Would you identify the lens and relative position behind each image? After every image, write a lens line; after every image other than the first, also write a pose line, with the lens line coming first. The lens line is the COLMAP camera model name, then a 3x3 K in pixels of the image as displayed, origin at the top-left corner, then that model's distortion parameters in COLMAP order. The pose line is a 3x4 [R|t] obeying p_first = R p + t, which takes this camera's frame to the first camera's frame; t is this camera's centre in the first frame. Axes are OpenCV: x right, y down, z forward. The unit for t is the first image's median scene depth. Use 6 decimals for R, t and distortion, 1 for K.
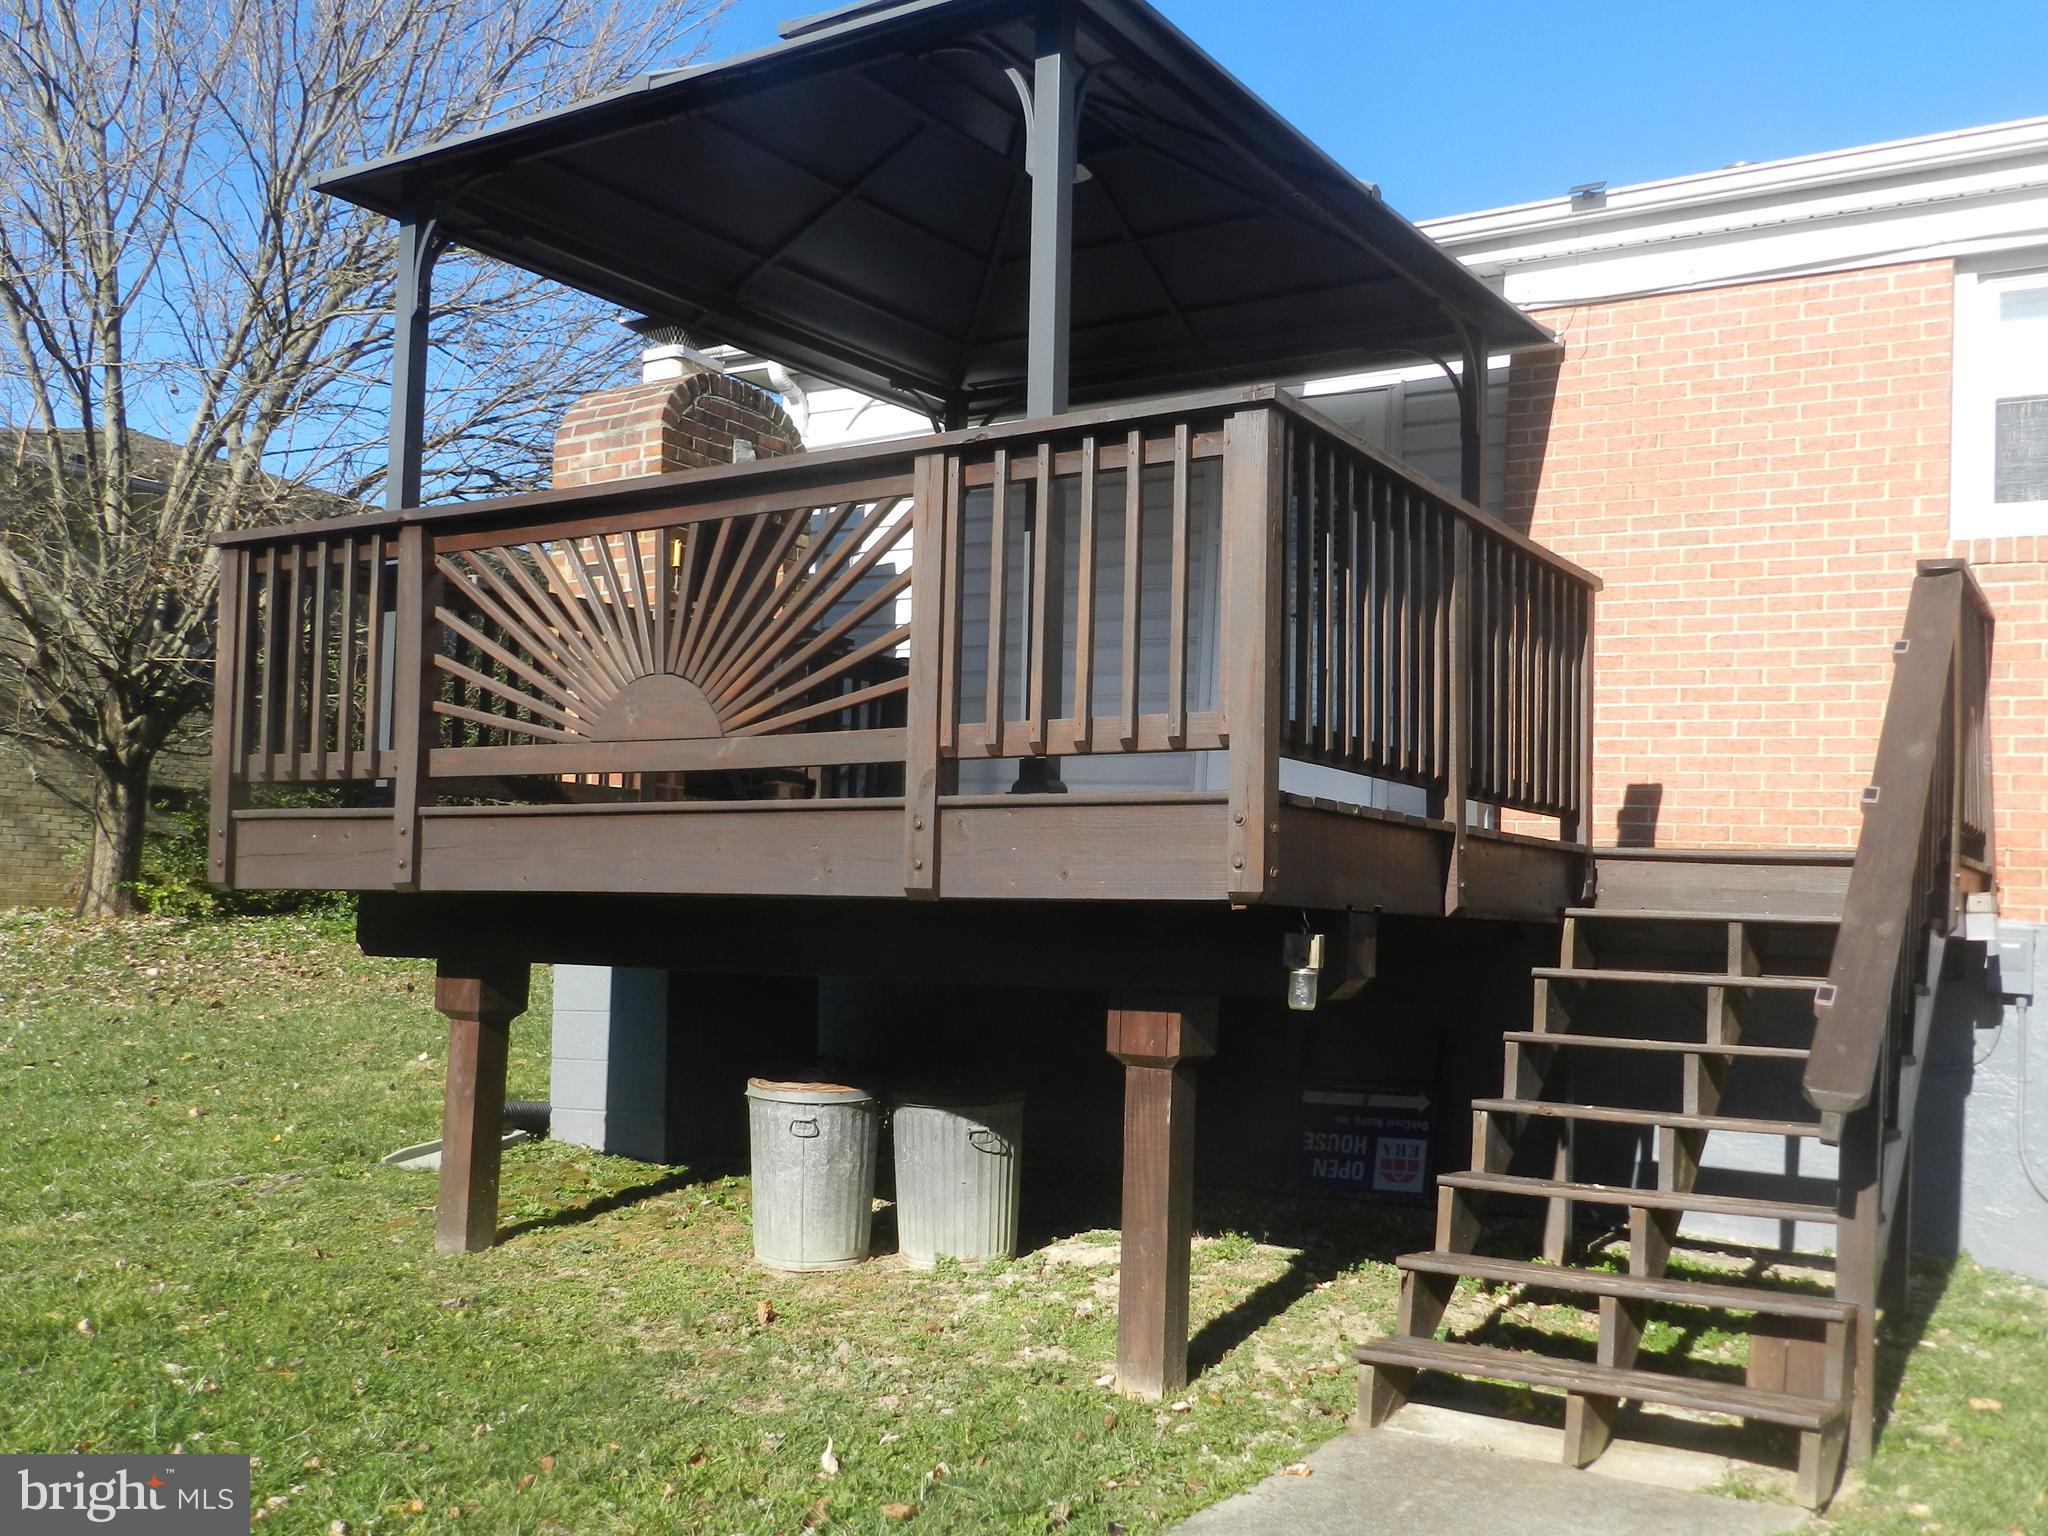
lens RADIAL K [[1921.1, 0, 1024.0], [0, 1921.1, 768.0], [0, 0, 1]] dist [0.017626, 0.004877]
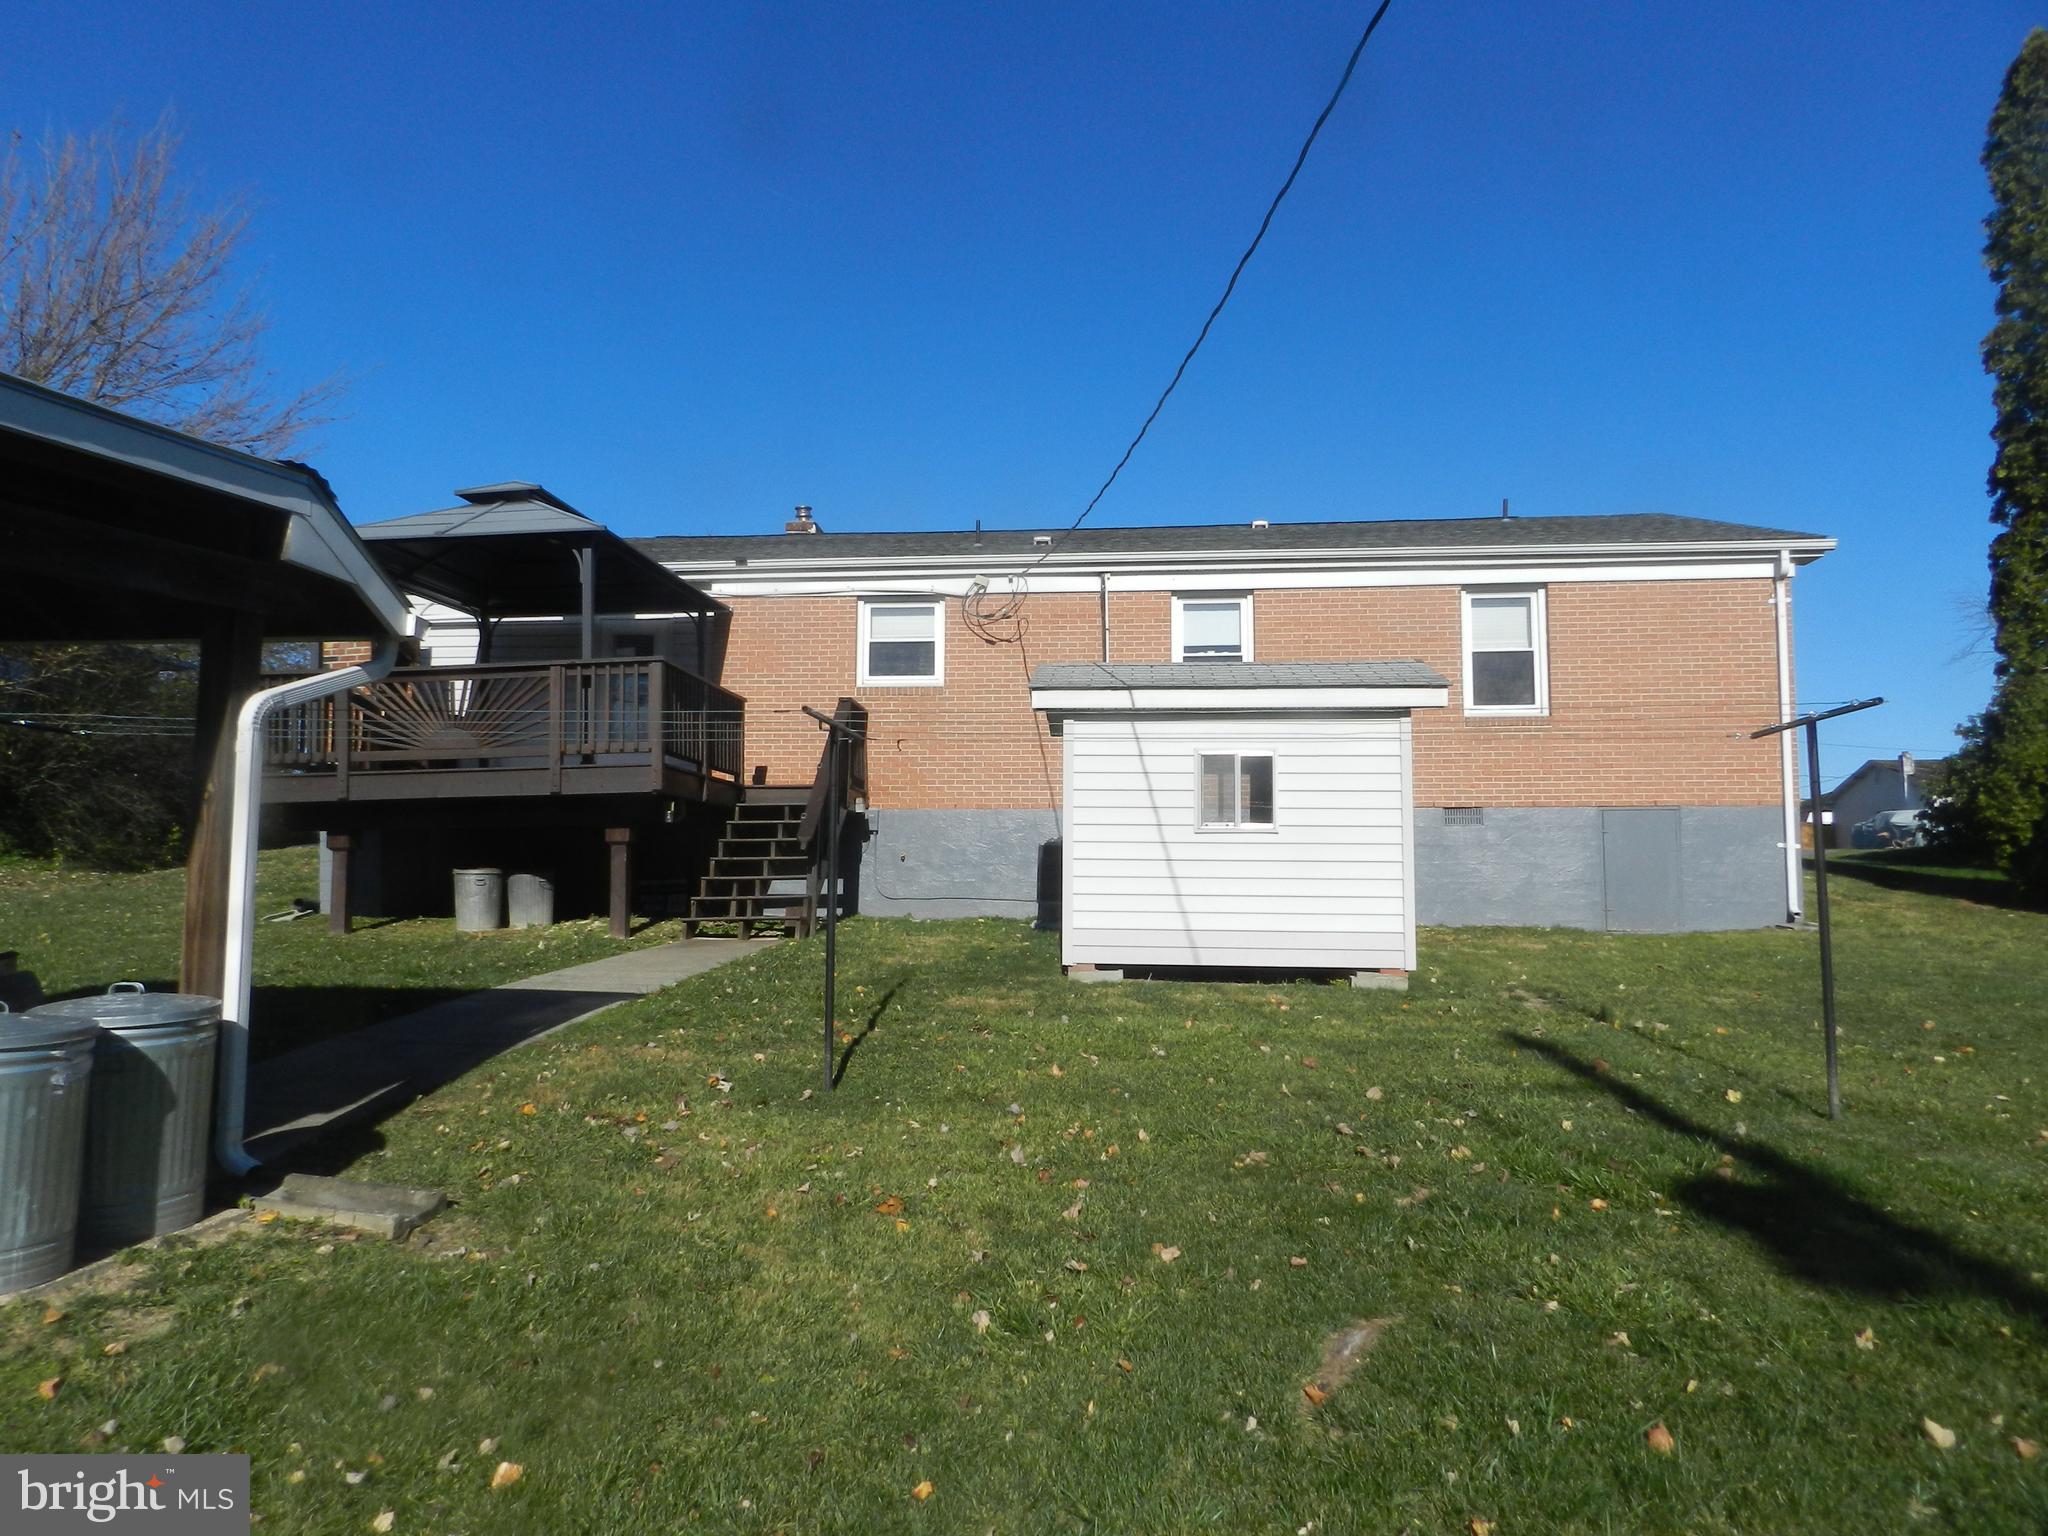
lens RADIAL K [[1415.3, 0, 1024.0], [0, 1415.3, 768.0], [0, 0, 1]] dist [0.033112, -0.004895]
pose [[0.884342, -0.001846, 0.466835, -0.406591], [0.003750, 0.999988, -0.003151, 0.024704], [-0.466824, 0.004538, 0.884339, -1.344348]]
